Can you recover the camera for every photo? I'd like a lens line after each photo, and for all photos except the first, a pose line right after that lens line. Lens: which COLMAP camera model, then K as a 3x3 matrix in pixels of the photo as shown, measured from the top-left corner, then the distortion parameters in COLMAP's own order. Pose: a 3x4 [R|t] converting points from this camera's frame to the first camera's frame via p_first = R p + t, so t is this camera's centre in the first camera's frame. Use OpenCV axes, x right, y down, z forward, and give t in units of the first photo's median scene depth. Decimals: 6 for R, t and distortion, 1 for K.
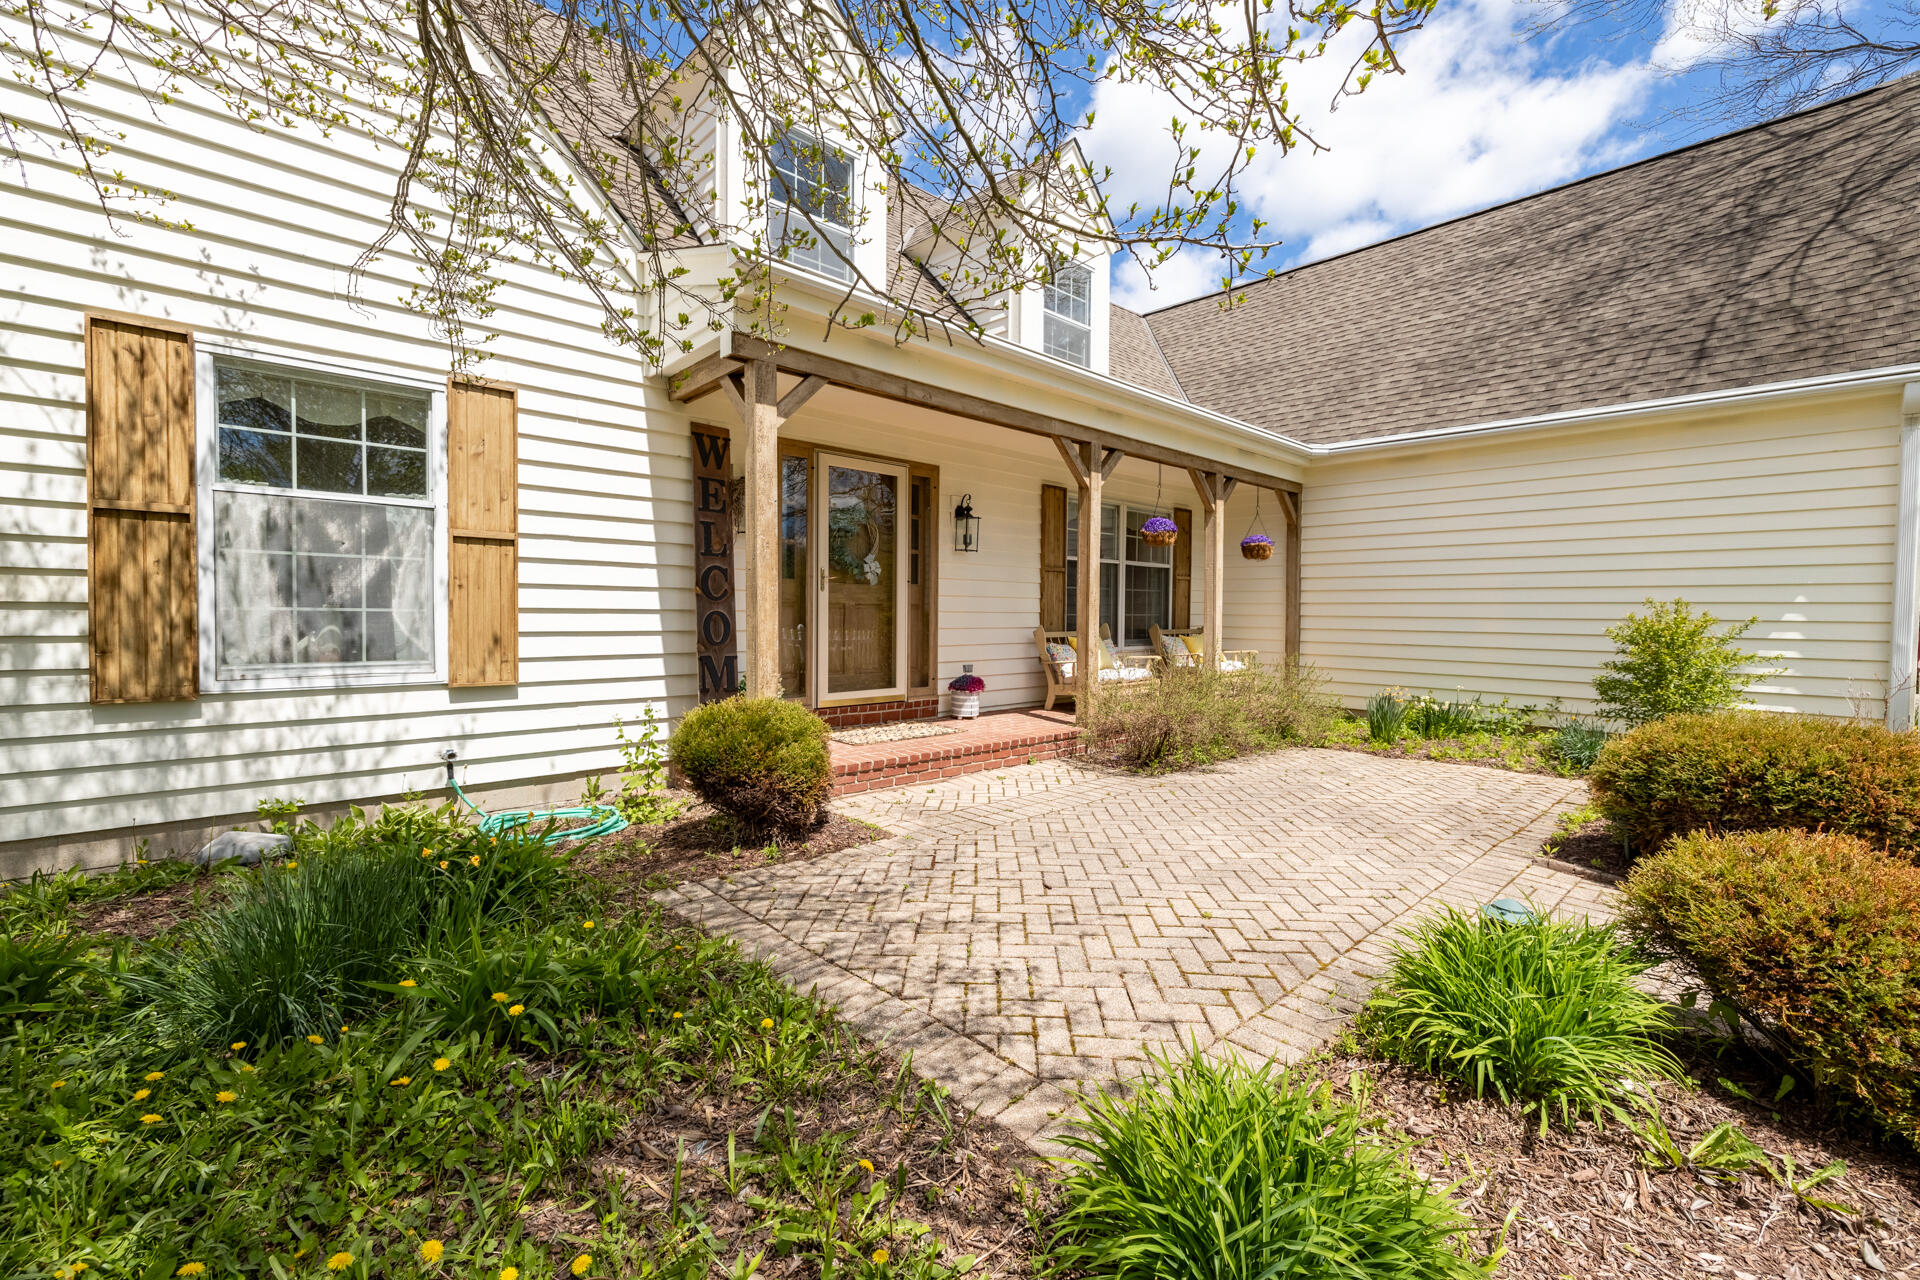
lens RADIAL K [[803.5, 0, 971.6], [0, 803.5, 632.8], [0, 0, 1]] dist [0.001648, 0.000157]
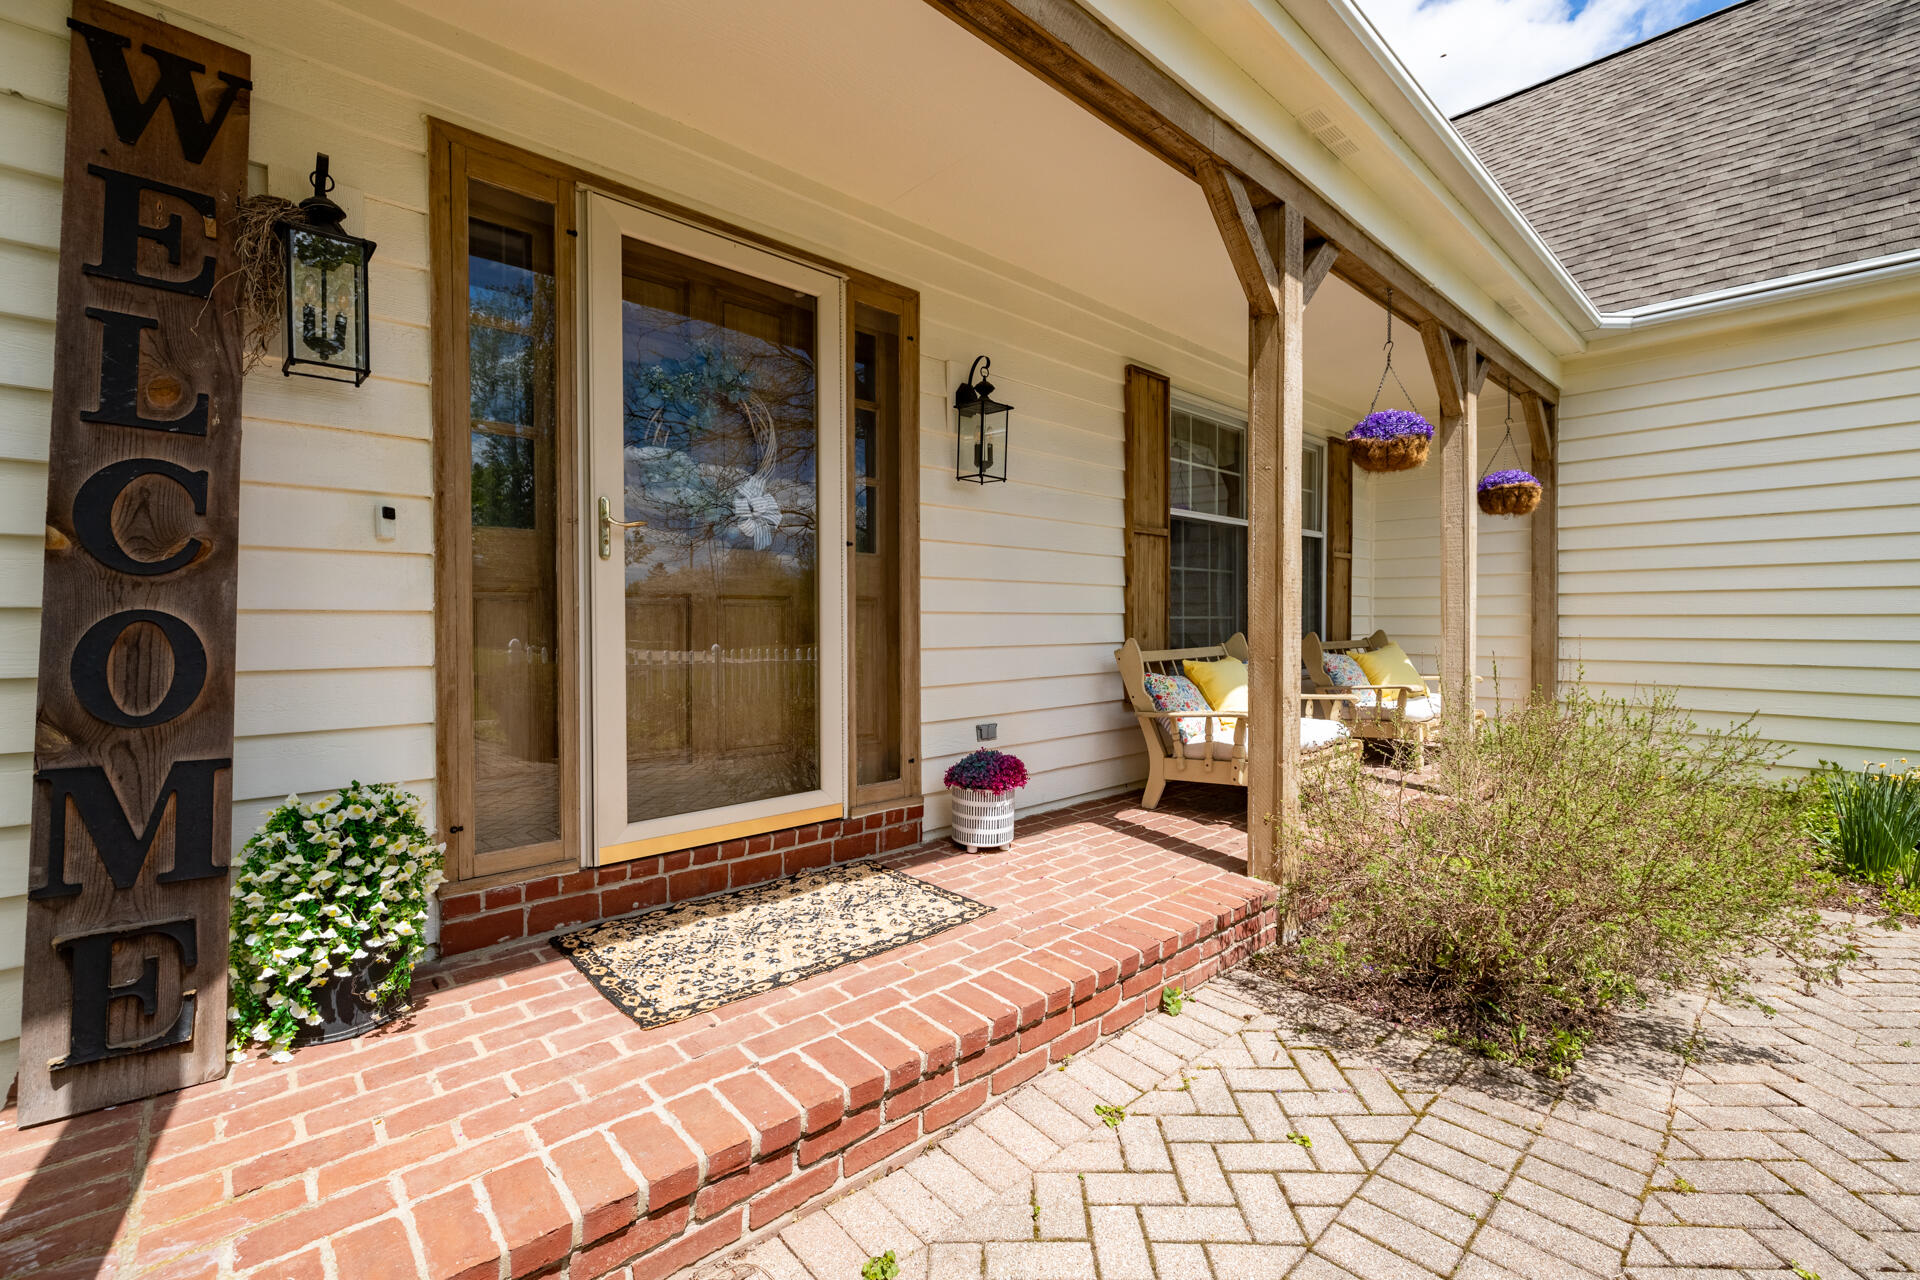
lens RADIAL K [[803.5, 0, 971.6], [0, 803.5, 632.8], [0, 0, 1]] dist [0.001648, 0.000157]
pose [[0.999755, -0.012239, -0.018464, -0.004626], [0.012004, 0.999846, -0.012824, -0.008533], [0.018618, 0.012599, 0.999747, 0.552329]]
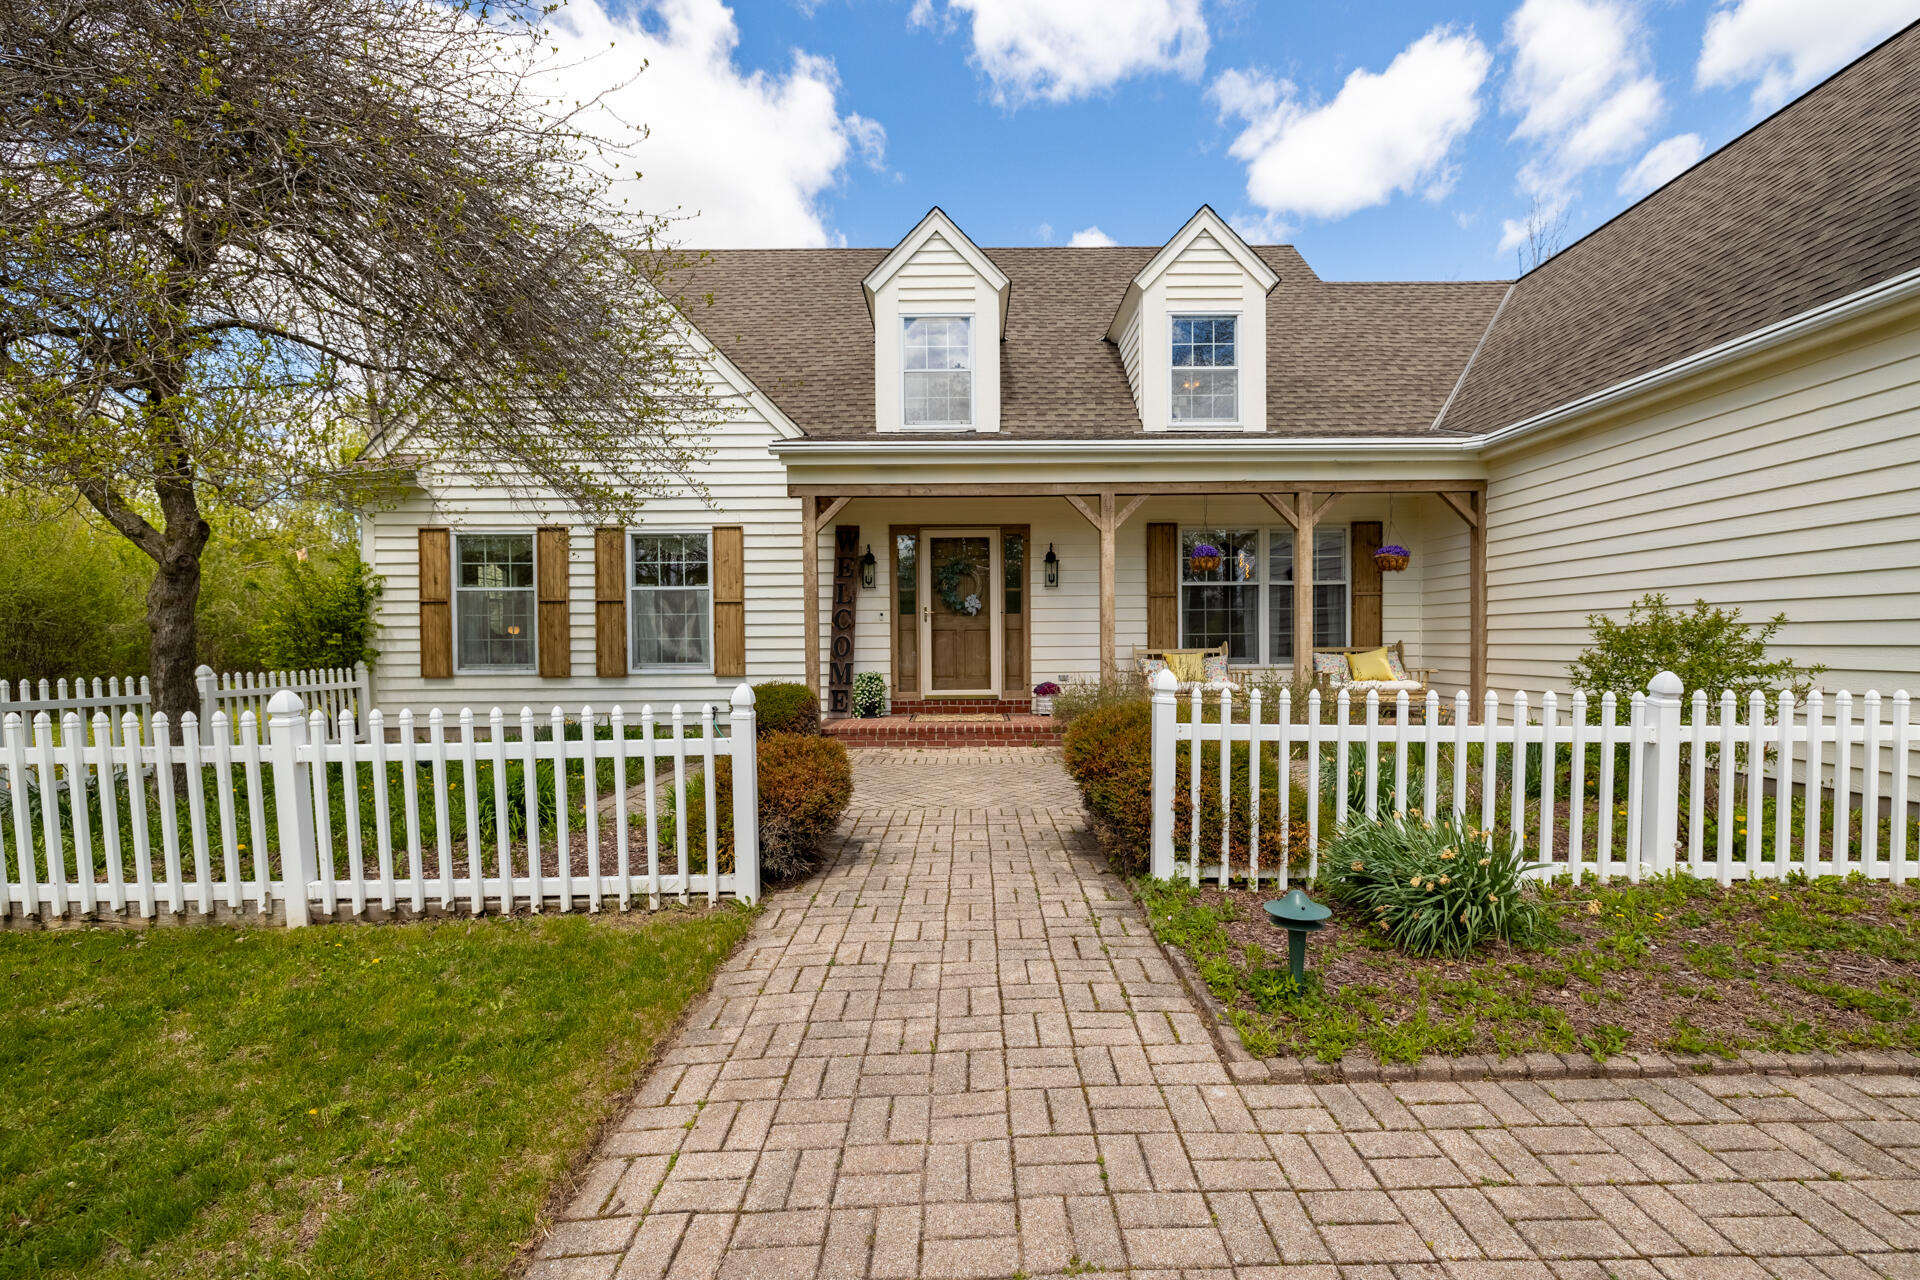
lens RADIAL K [[803.5, 0, 971.6], [0, 803.5, 632.8], [0, 0, 1]] dist [0.001648, 0.000157]
pose [[0.730548, -0.021980, -0.682508, 0.799476], [-0.001105, 0.999442, -0.033370, 0.016688], [0.682860, 0.025132, 0.730116, -0.033069]]
